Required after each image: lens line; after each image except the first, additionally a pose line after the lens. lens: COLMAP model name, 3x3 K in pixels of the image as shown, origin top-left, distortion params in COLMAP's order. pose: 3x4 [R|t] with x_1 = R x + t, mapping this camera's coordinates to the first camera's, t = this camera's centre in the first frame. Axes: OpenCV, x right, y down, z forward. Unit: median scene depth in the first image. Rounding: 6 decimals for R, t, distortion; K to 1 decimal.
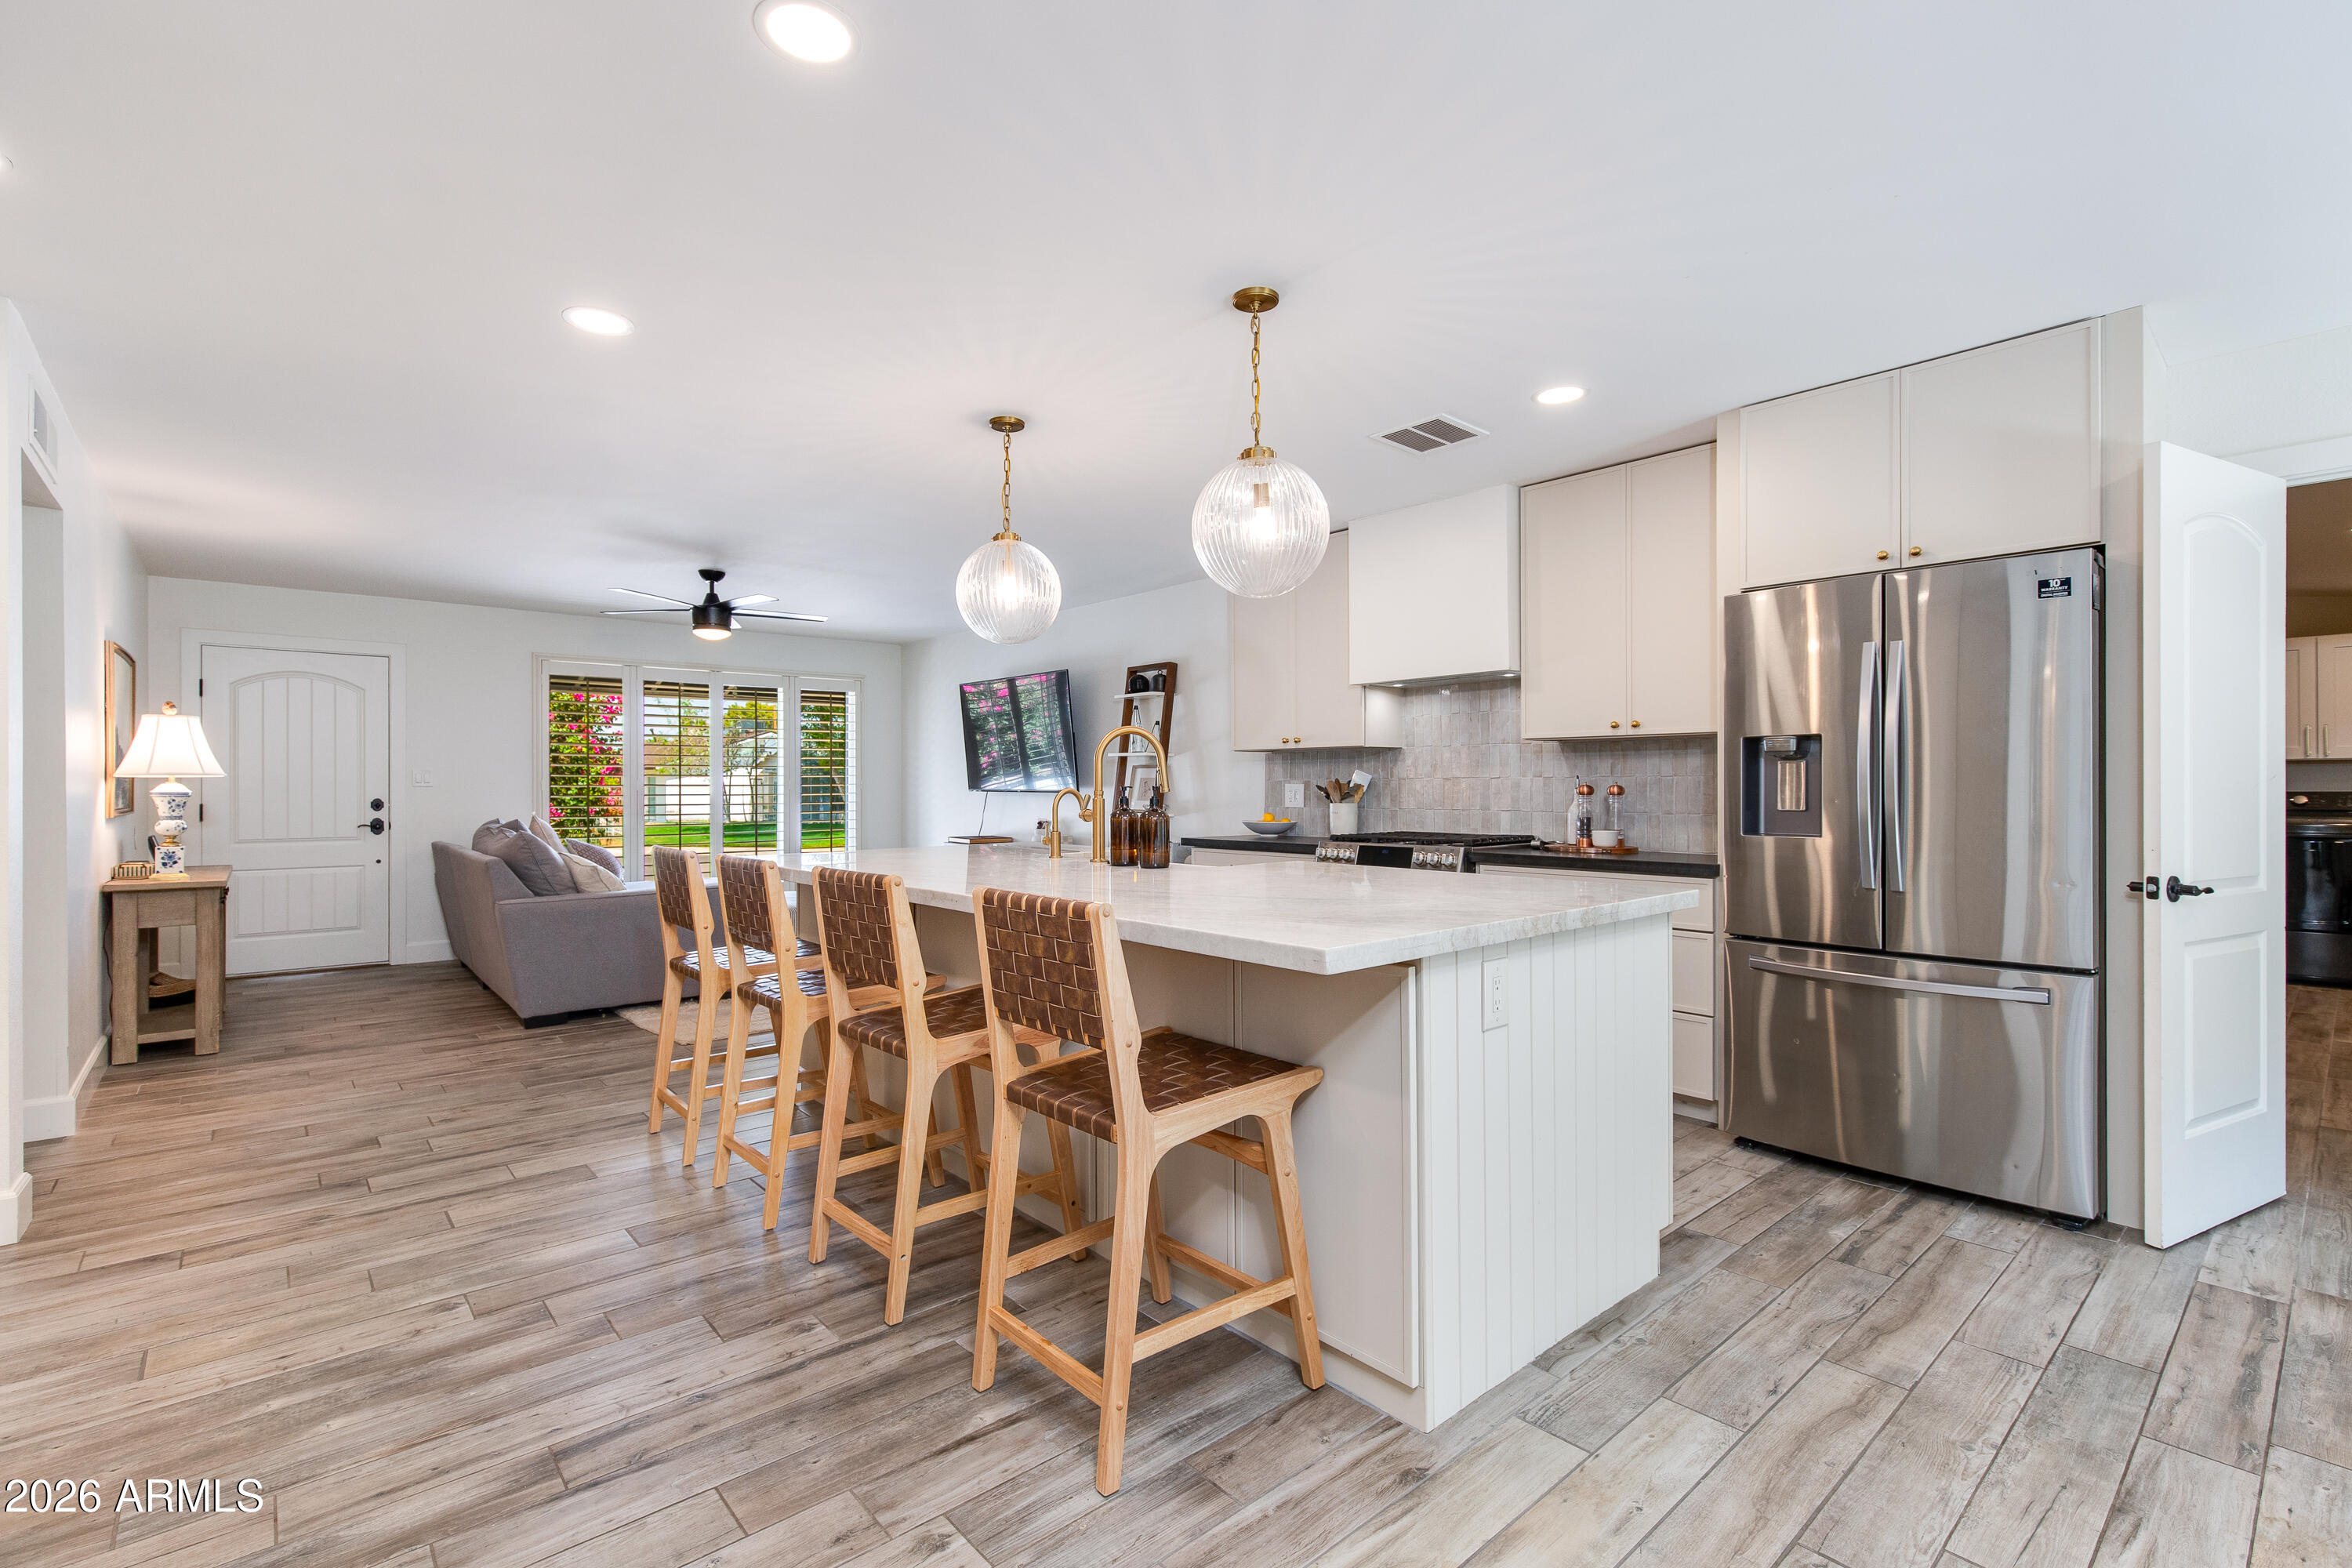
lens RADIAL K [[1049.2, 0, 1175.7], [0, 1049.2, 788.8], [0, 0, 1]] dist [0.003872, -0.000216]
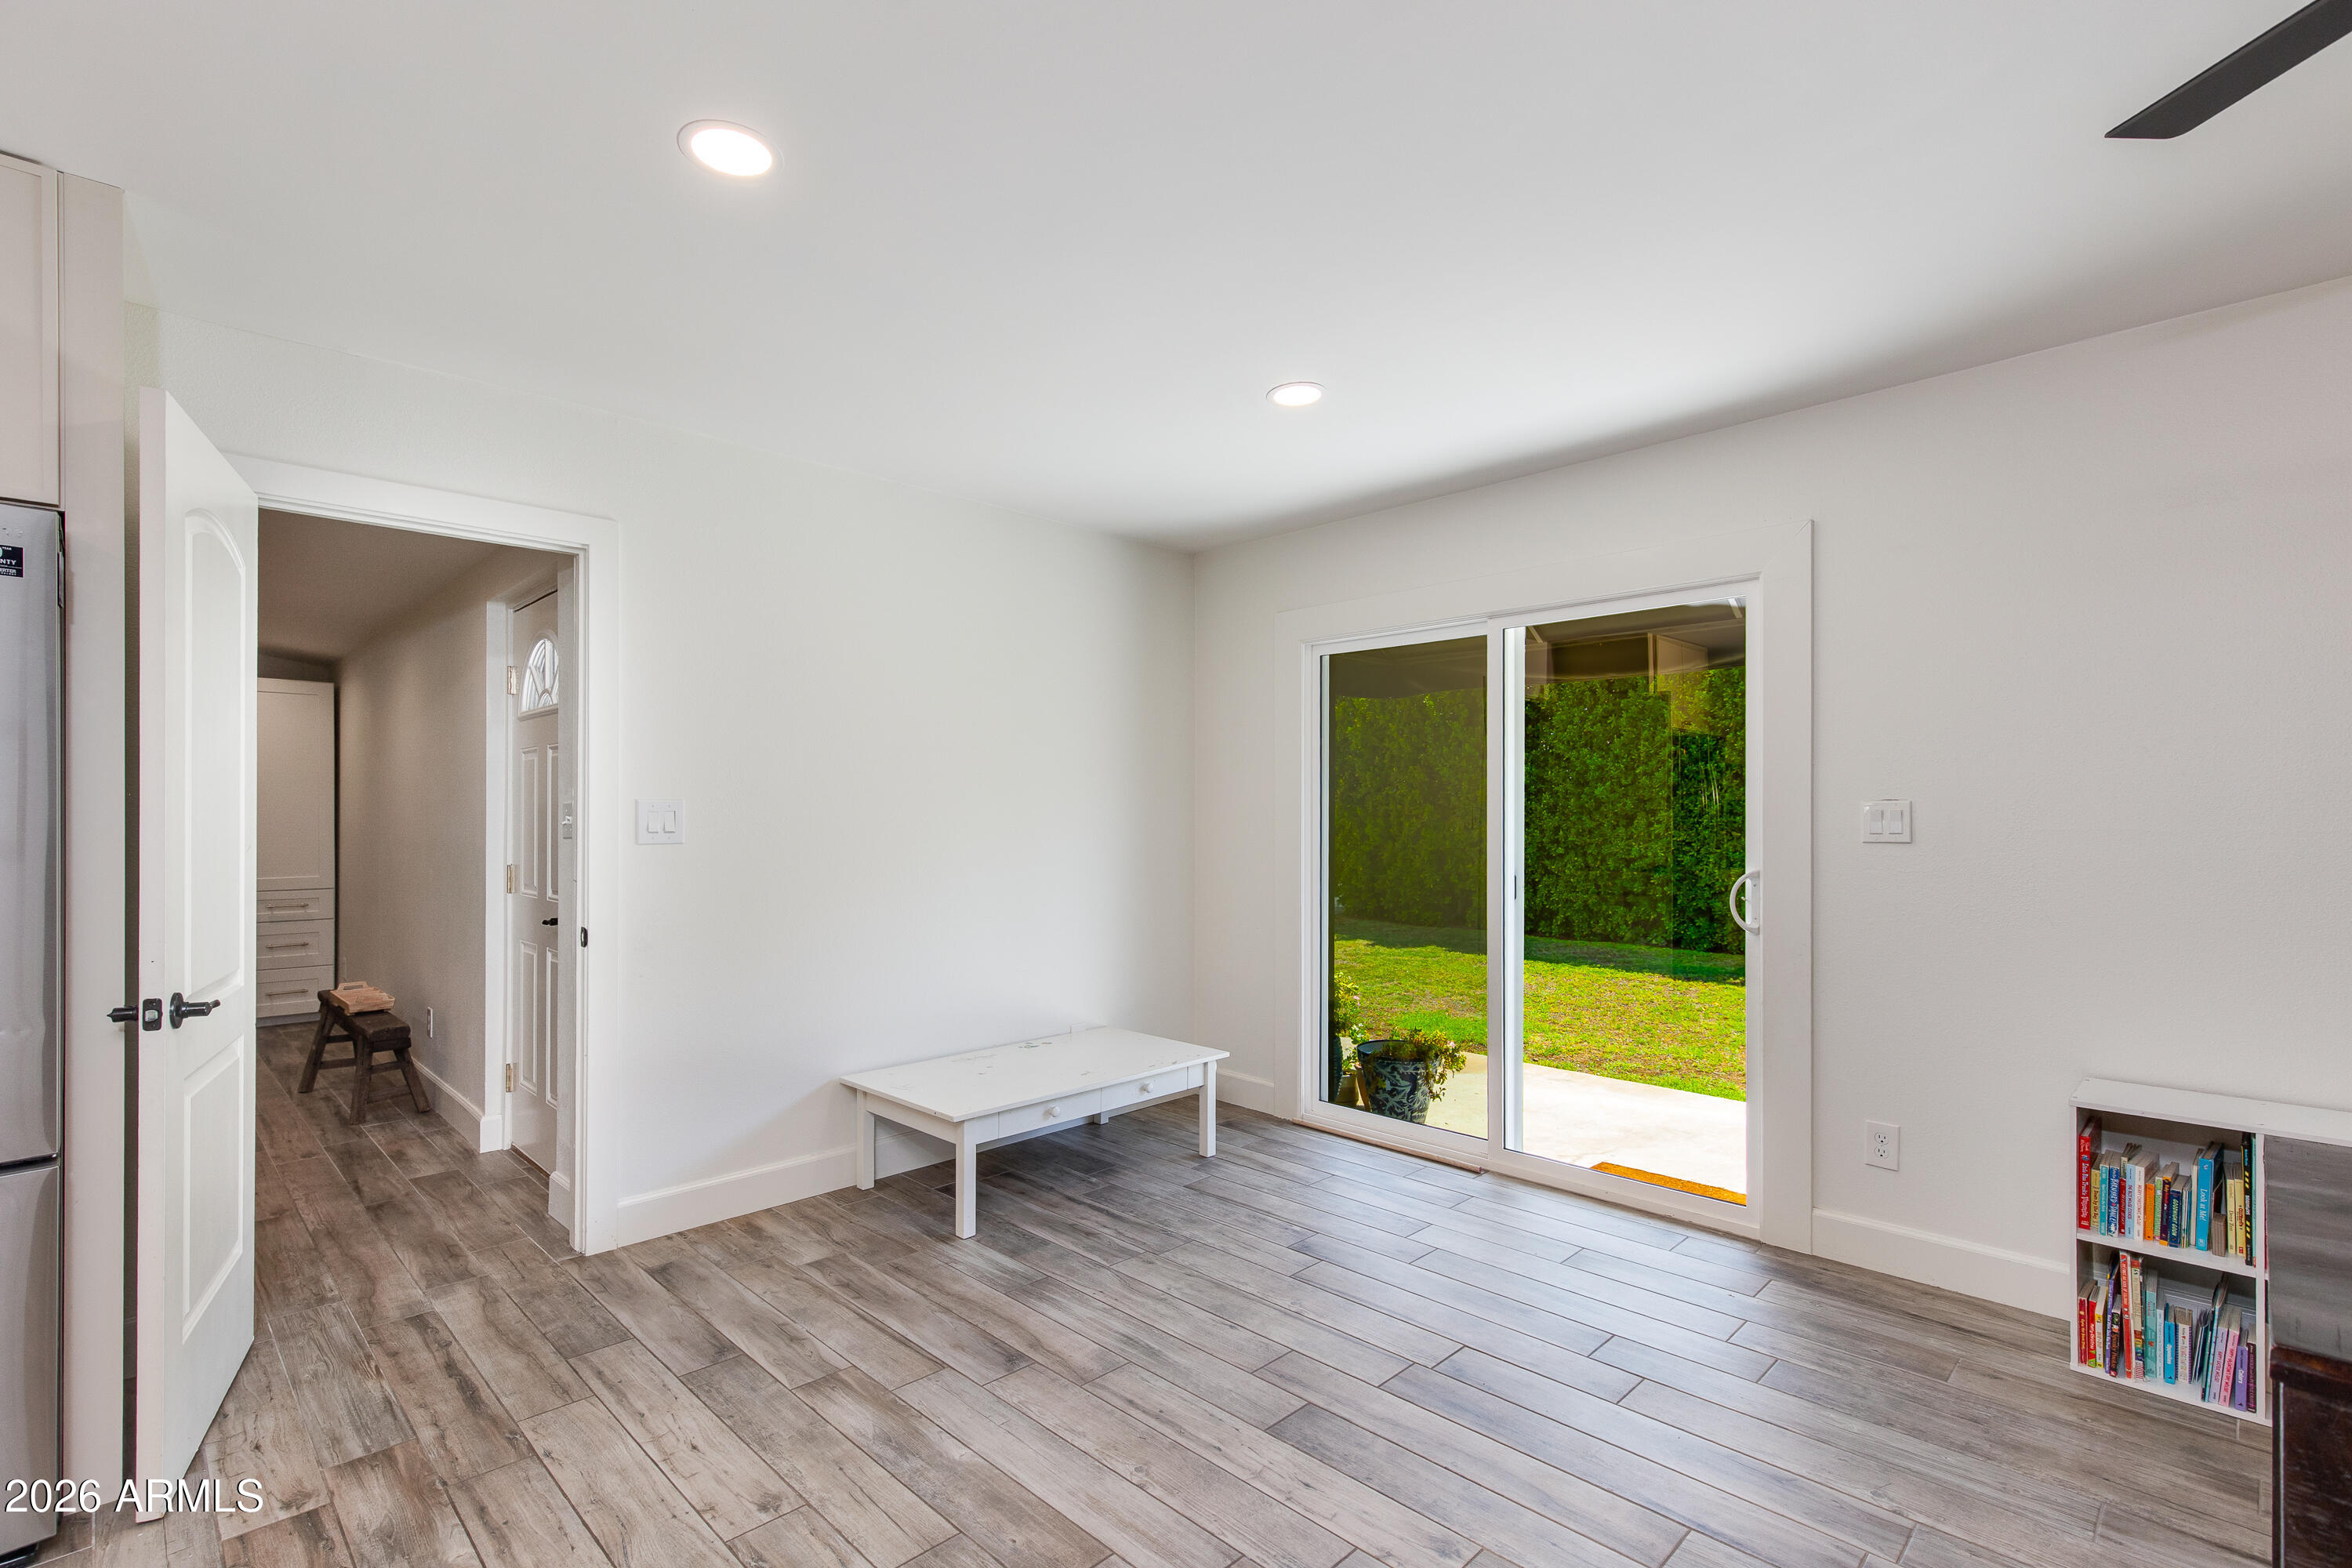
lens RADIAL K [[1049.2, 0, 1154.2], [0, 1049.2, 811.1], [0, 0, 1]] dist [0.003872, -0.000216]
pose [[-0.055096, 0.007200, 0.998455, 0.119651], [0.005495, 0.999961, -0.006907, -0.022844], [-0.998466, 0.005105, -0.055134, 0.240062]]
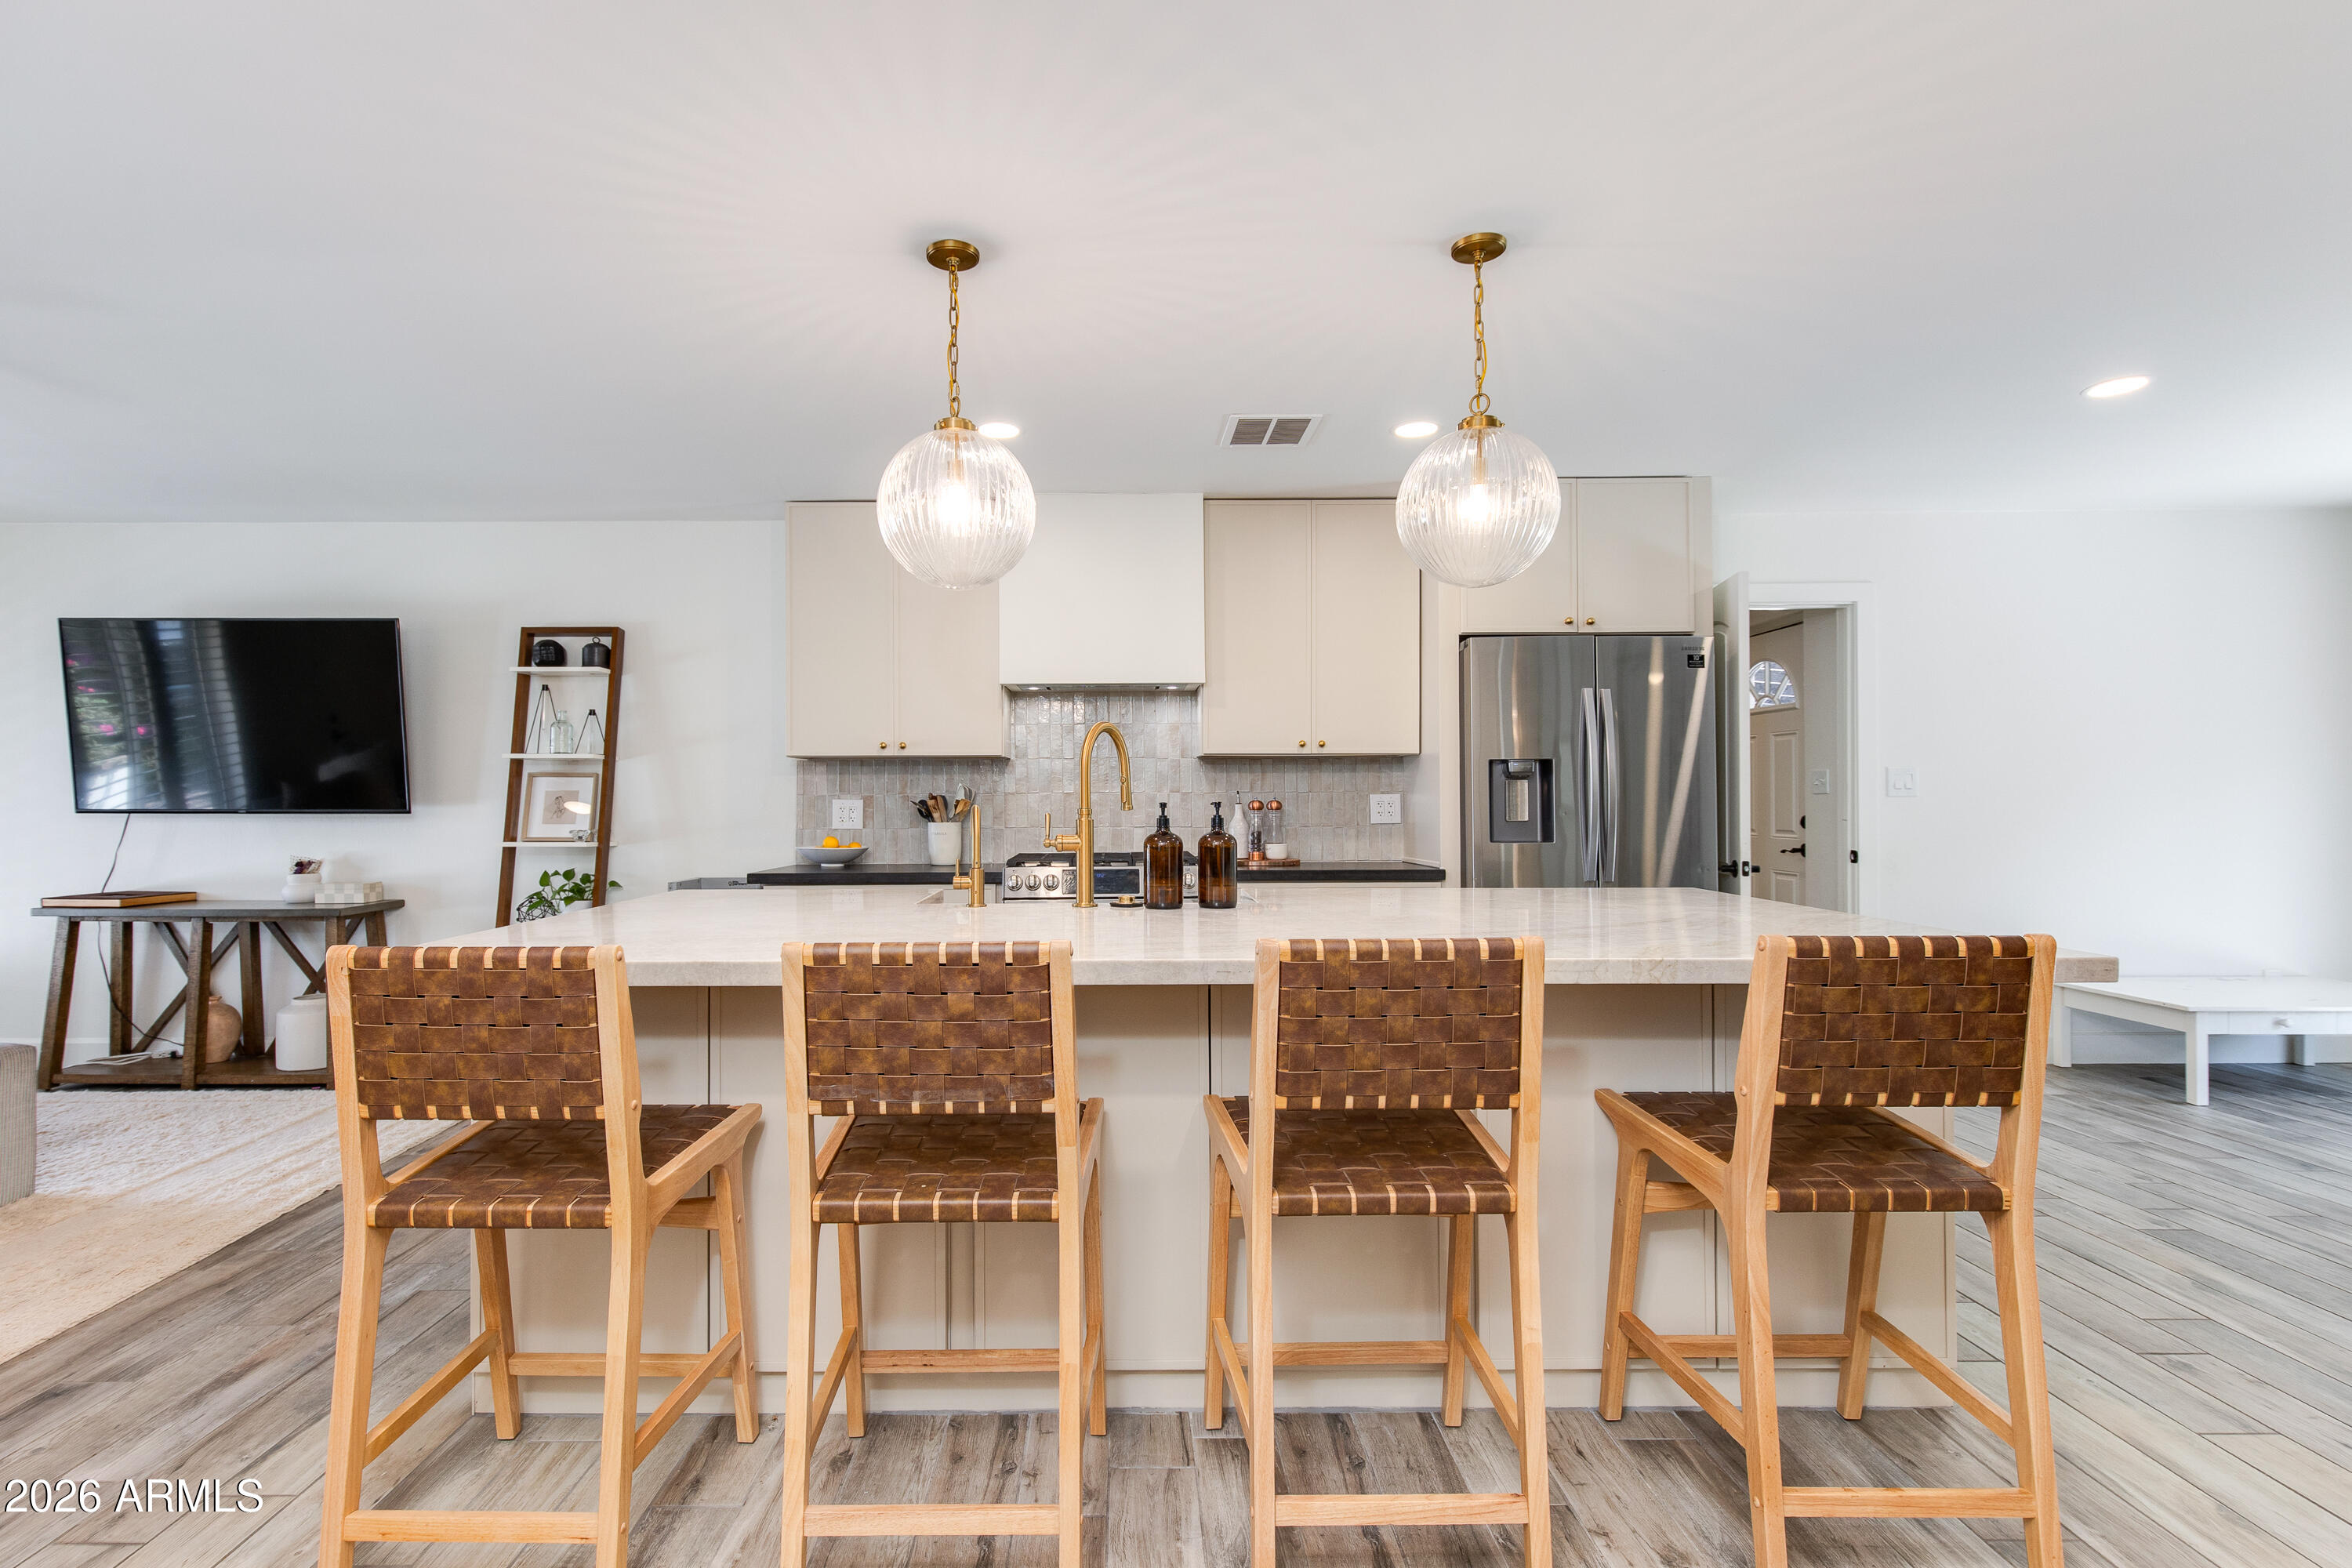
lens RADIAL K [[1093.8, 0, 1160.2], [0, 1093.8, 787.3], [0, 0, 1]] dist [-0.005716, -0.001010]
pose [[0.666681, 0.007491, 0.745306, -0.504953], [0.003901, 0.999901, -0.013538, -0.002173], [-0.745333, 0.011933, 0.666585, 0.379775]]
